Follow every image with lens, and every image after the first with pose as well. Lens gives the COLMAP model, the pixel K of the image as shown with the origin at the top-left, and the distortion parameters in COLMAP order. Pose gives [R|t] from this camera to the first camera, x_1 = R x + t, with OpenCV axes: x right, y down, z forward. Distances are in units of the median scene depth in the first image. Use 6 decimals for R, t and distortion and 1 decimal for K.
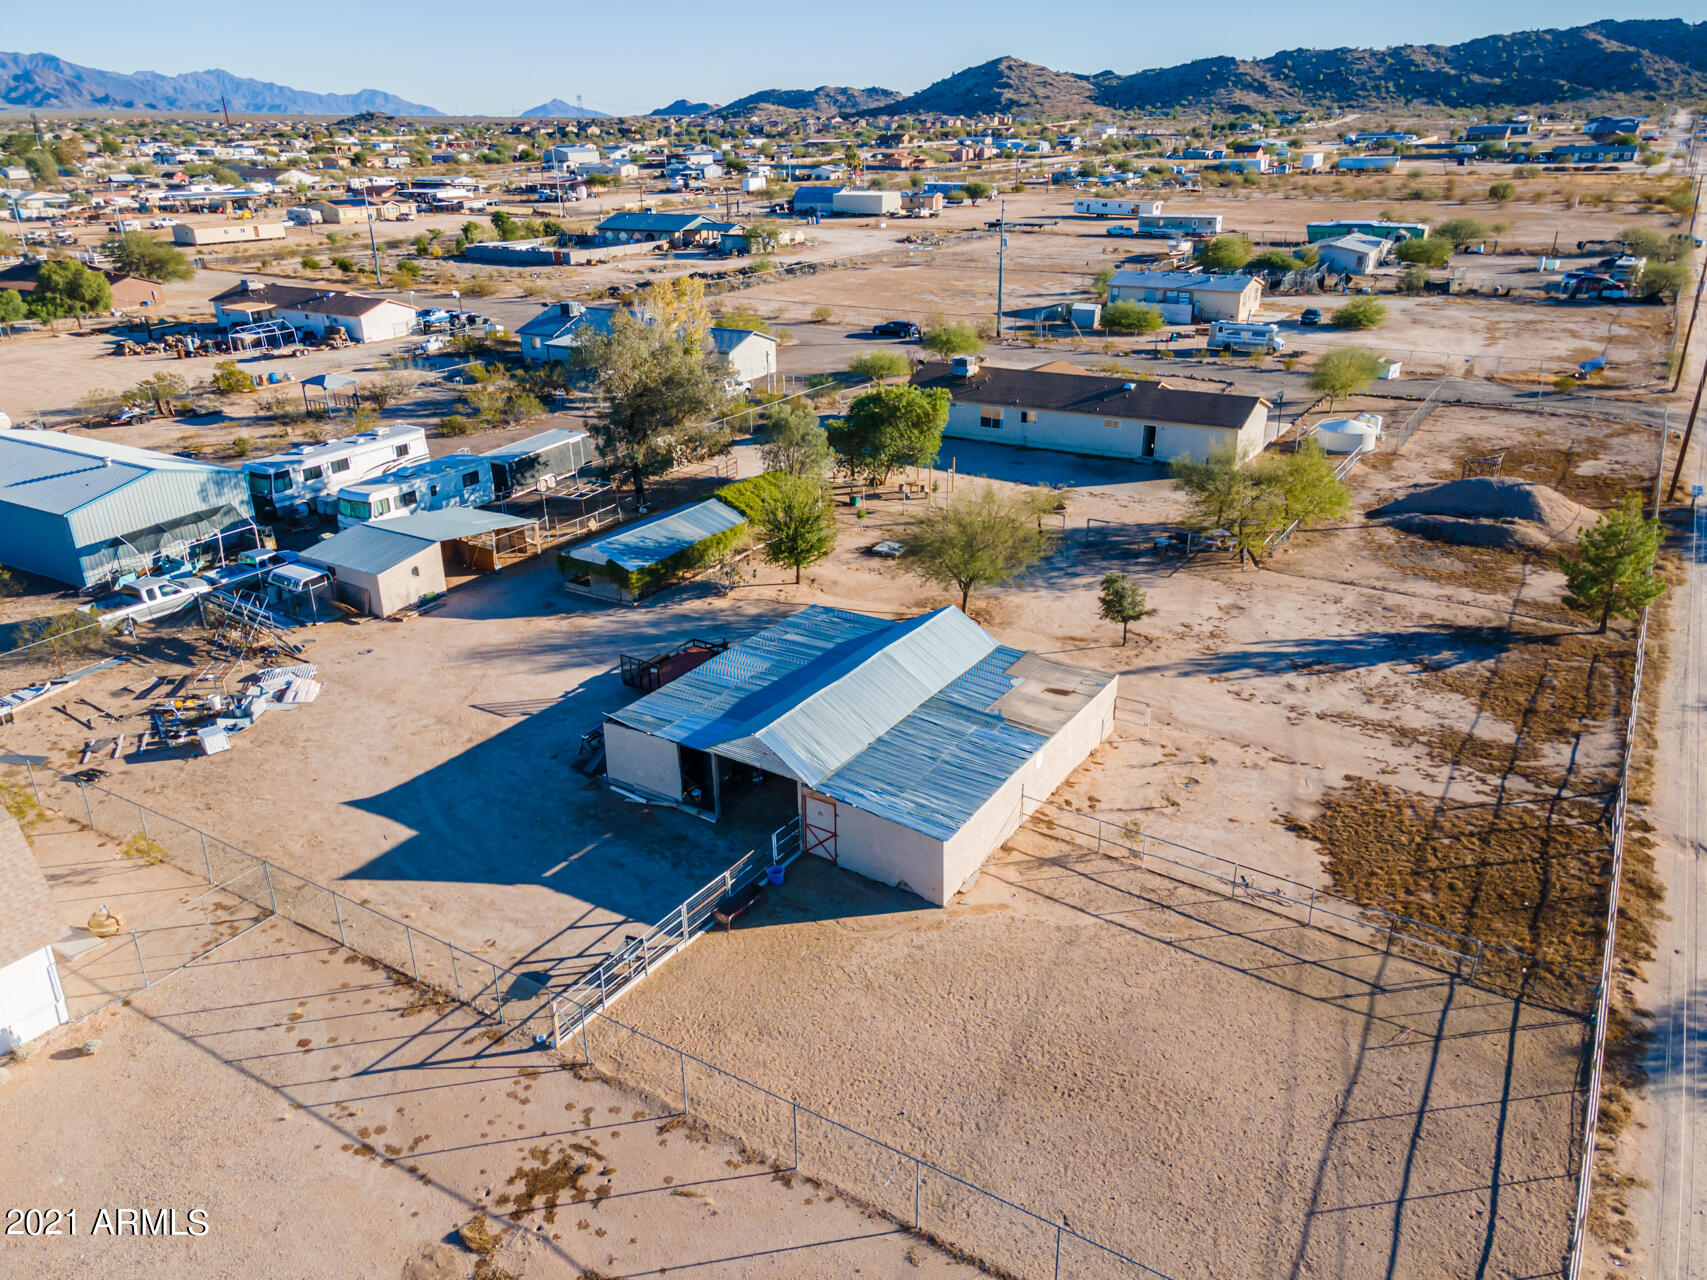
lens RADIAL K [[1245.5, 0, 839.9], [0, 1245.5, 636.0], [0, 0, 1]] dist [0.030504, 0.024876]
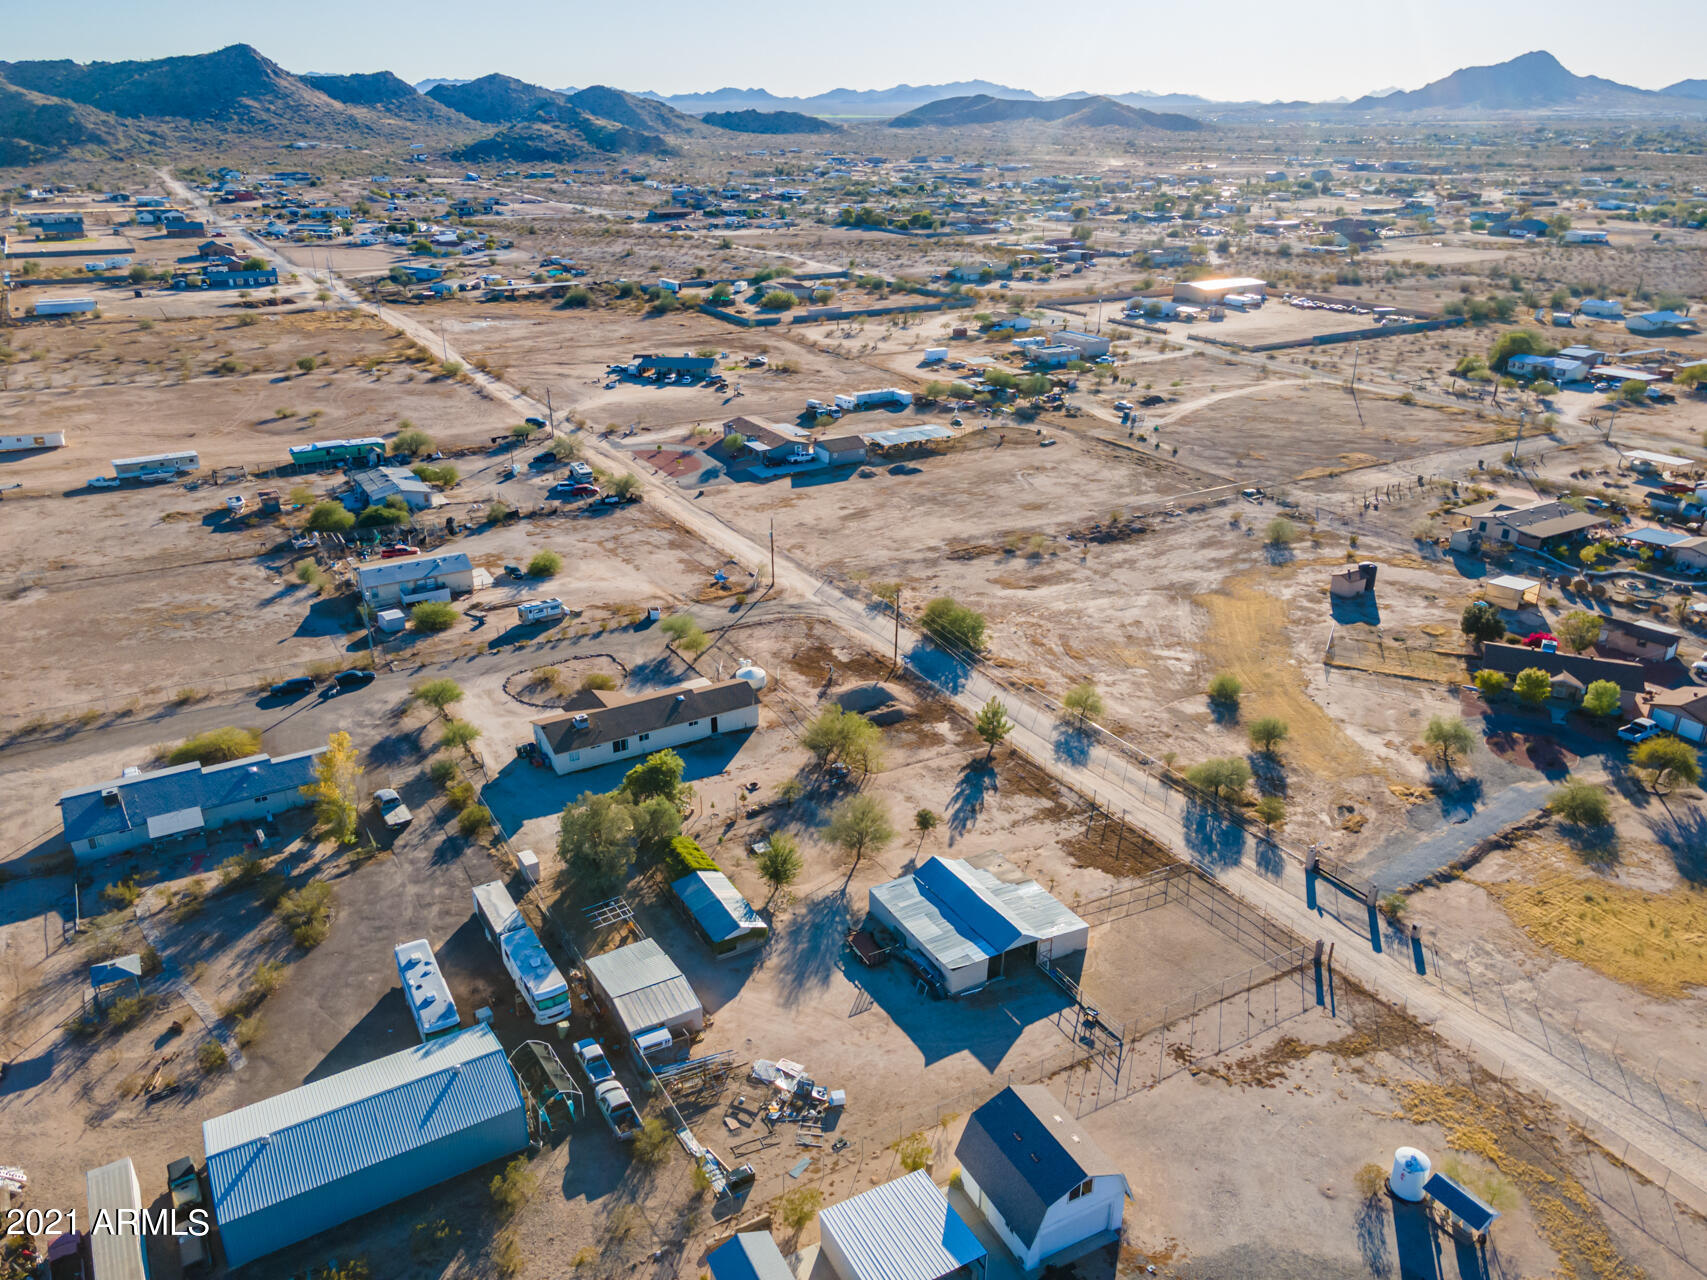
lens RADIAL K [[1245.5, 0, 835.6], [0, 1245.5, 637.2], [0, 0, 1]] dist [0.030504, 0.024876]
pose [[0.471688, -0.333780, 0.816150, -0.981302], [0.333882, 0.924275, 0.185035, -0.499241], [-0.816108, 0.185219, 0.547413, -0.104217]]
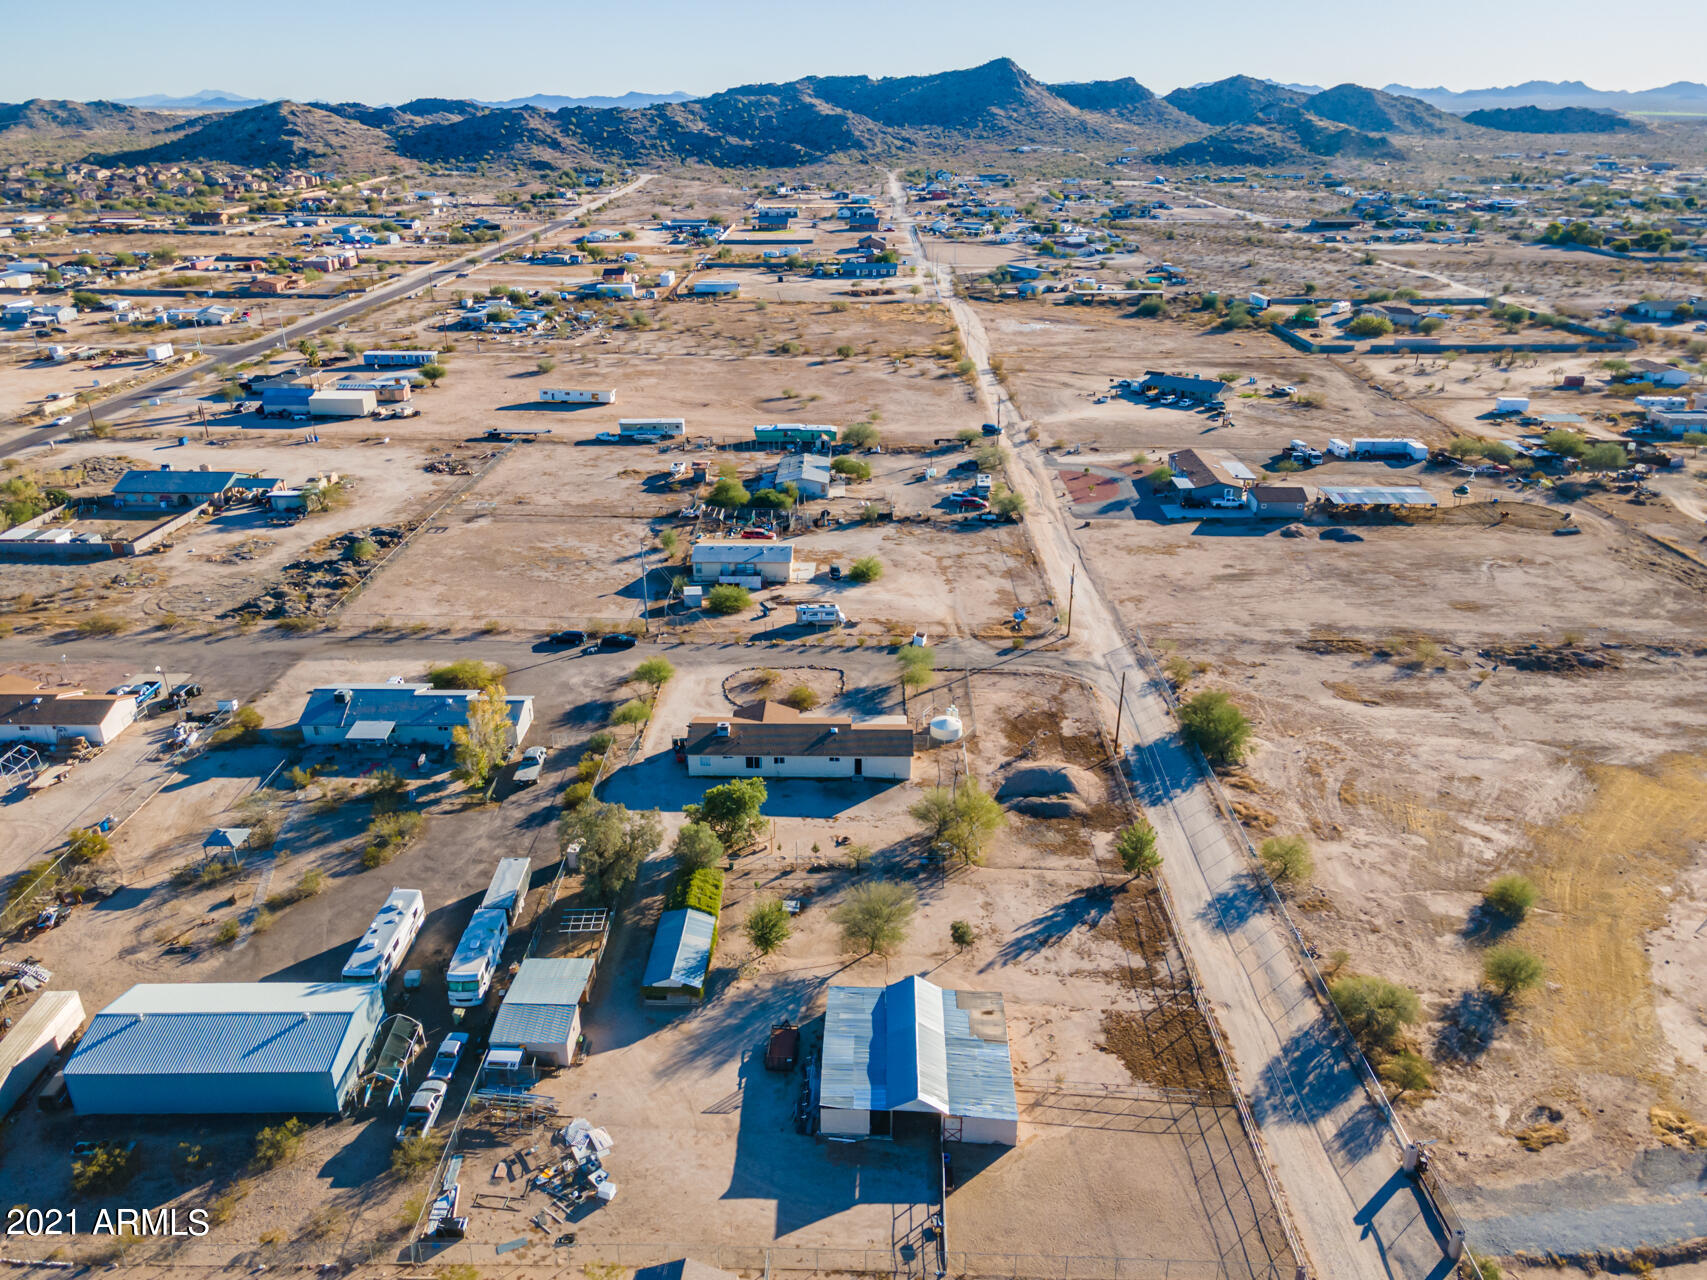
lens RADIAL K [[1245.5, 0, 837.3], [0, 1245.5, 637.2], [0, 0, 1]] dist [0.030504, 0.024876]
pose [[0.862105, -0.187019, 0.470956, -0.483435], [0.186290, 0.981289, 0.048662, -0.381693], [-0.471245, 0.045783, 0.880813, -0.409328]]
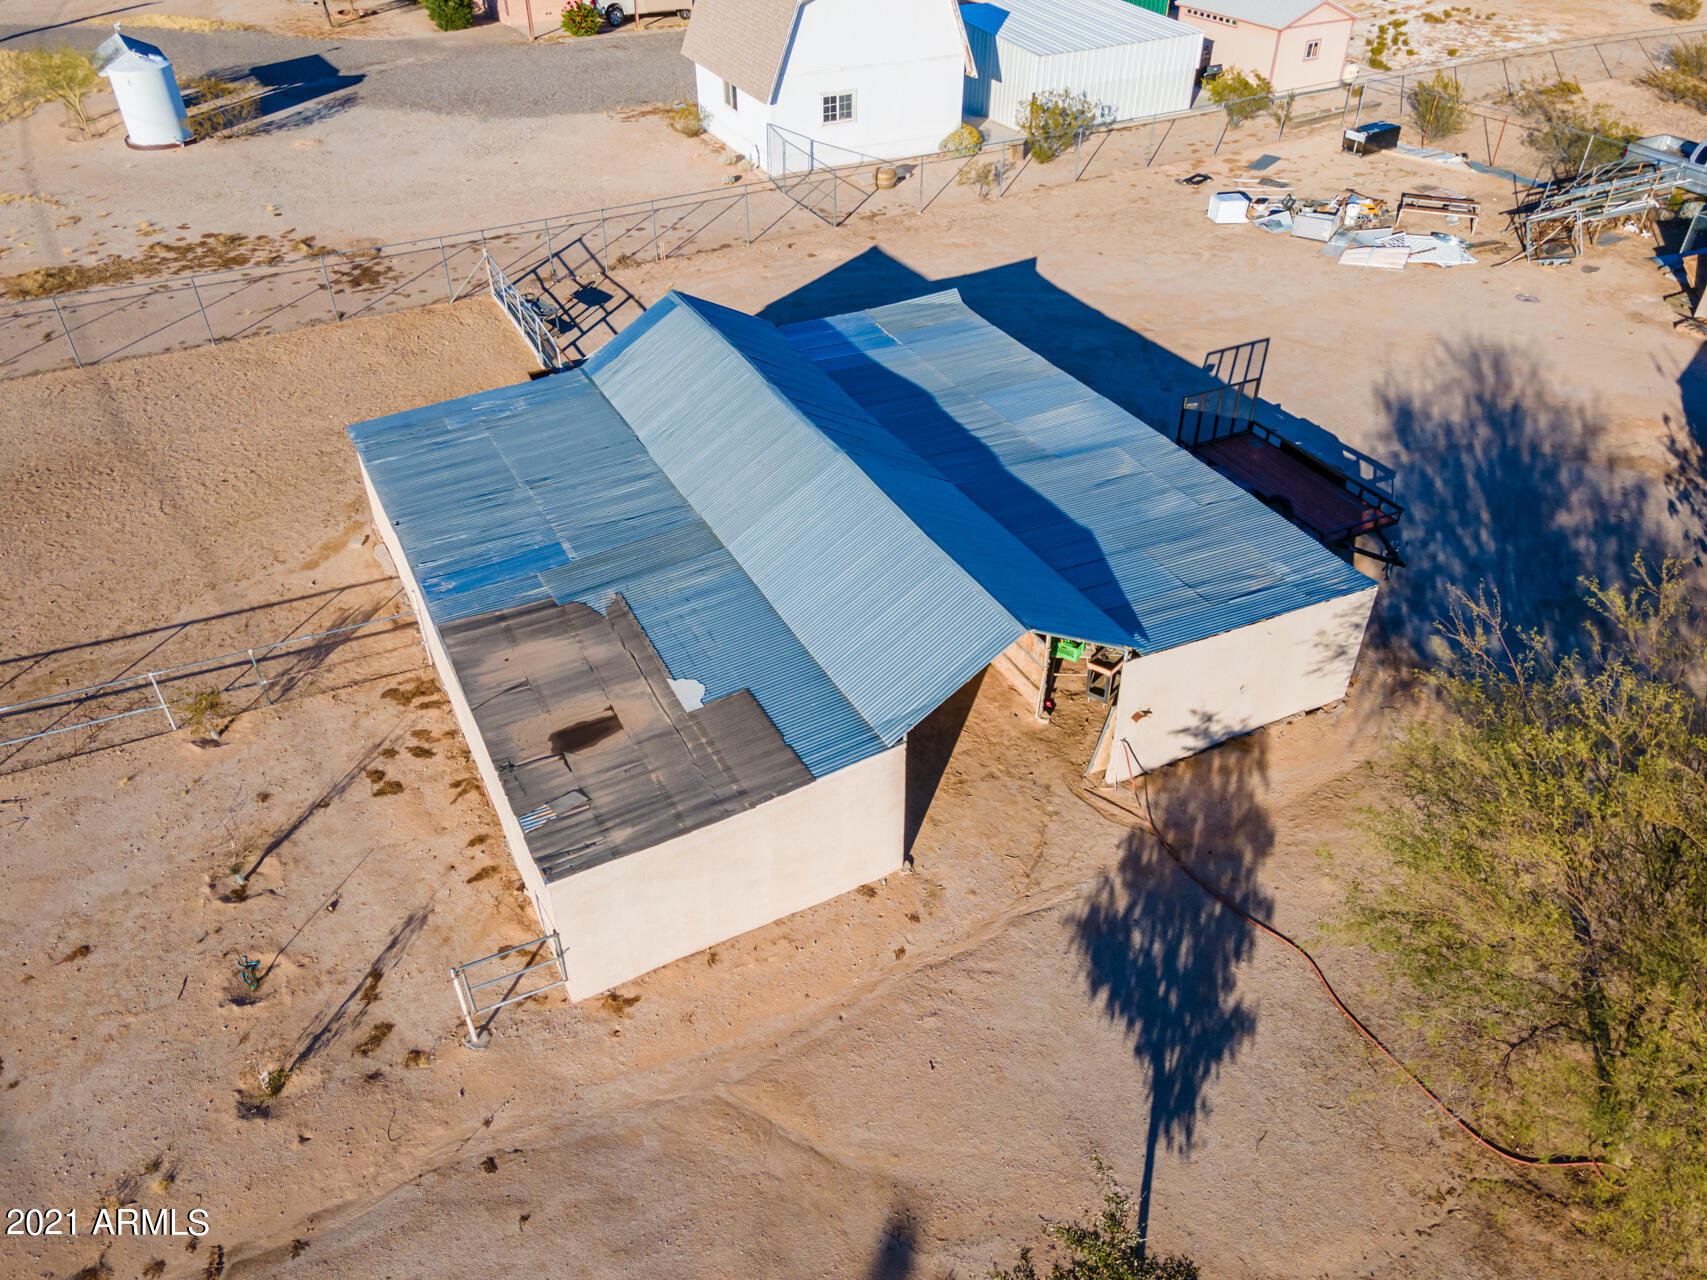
lens RADIAL K [[1245.5, 0, 850.7], [0, 1245.5, 639.4], [0, 0, 1]] dist [0.030504, 0.024876]
pose [[-0.495596, 0.536452, -0.683084, 0.198063], [-0.323979, 0.615523, 0.718449, -0.141873], [0.805867, 0.577365, -0.131252, 0.569569]]
